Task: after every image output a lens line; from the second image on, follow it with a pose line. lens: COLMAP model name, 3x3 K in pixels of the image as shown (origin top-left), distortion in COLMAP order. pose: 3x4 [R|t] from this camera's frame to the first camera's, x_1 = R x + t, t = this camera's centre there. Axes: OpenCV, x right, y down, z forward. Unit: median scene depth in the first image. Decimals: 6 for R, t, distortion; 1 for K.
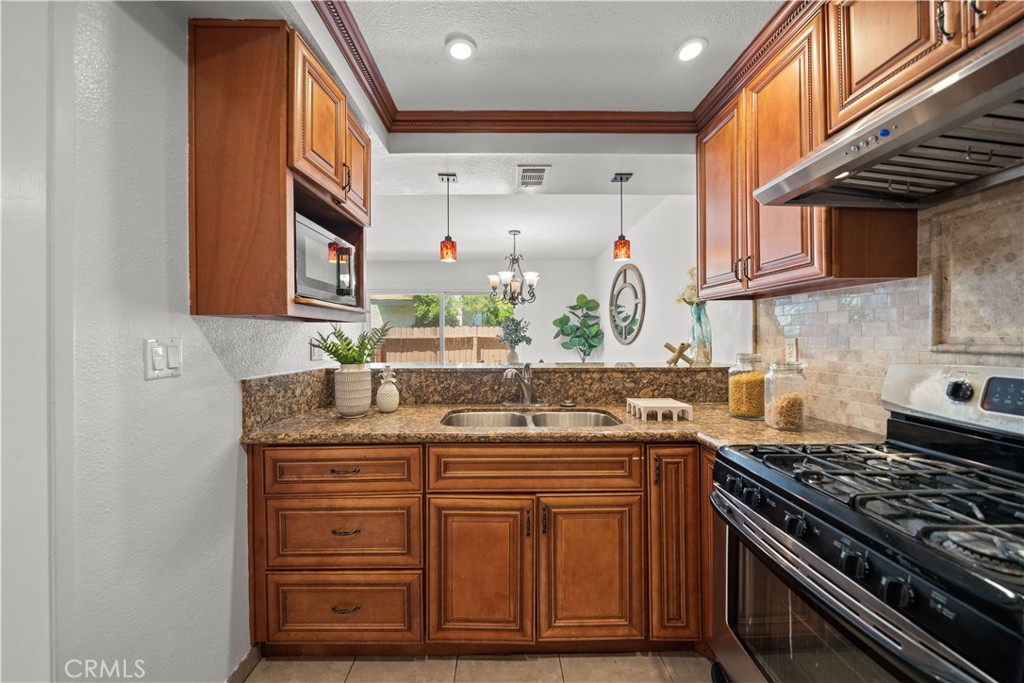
lens RADIAL K [[389.1, 0, 512.2], [0, 389.1, 337.8], [0, 0, 1]] dist [-0.003210, -0.000260]
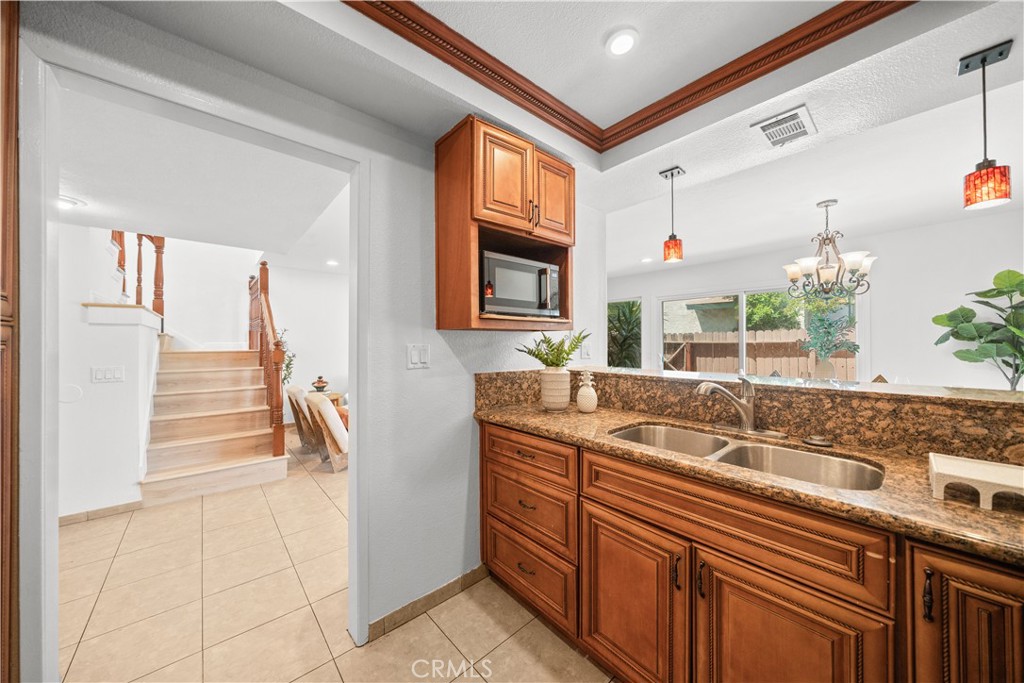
lens RADIAL K [[355.0, 0, 510.4], [0, 355.0, 340.5], [0, 0, 1]] dist [-0.002696, -0.000171]
pose [[0.638064, -0.004207, -0.769972, 0.377295], [0.000102, 0.999986, -0.005379, -0.005737], [0.769984, 0.003353, 0.638055, 0.248095]]
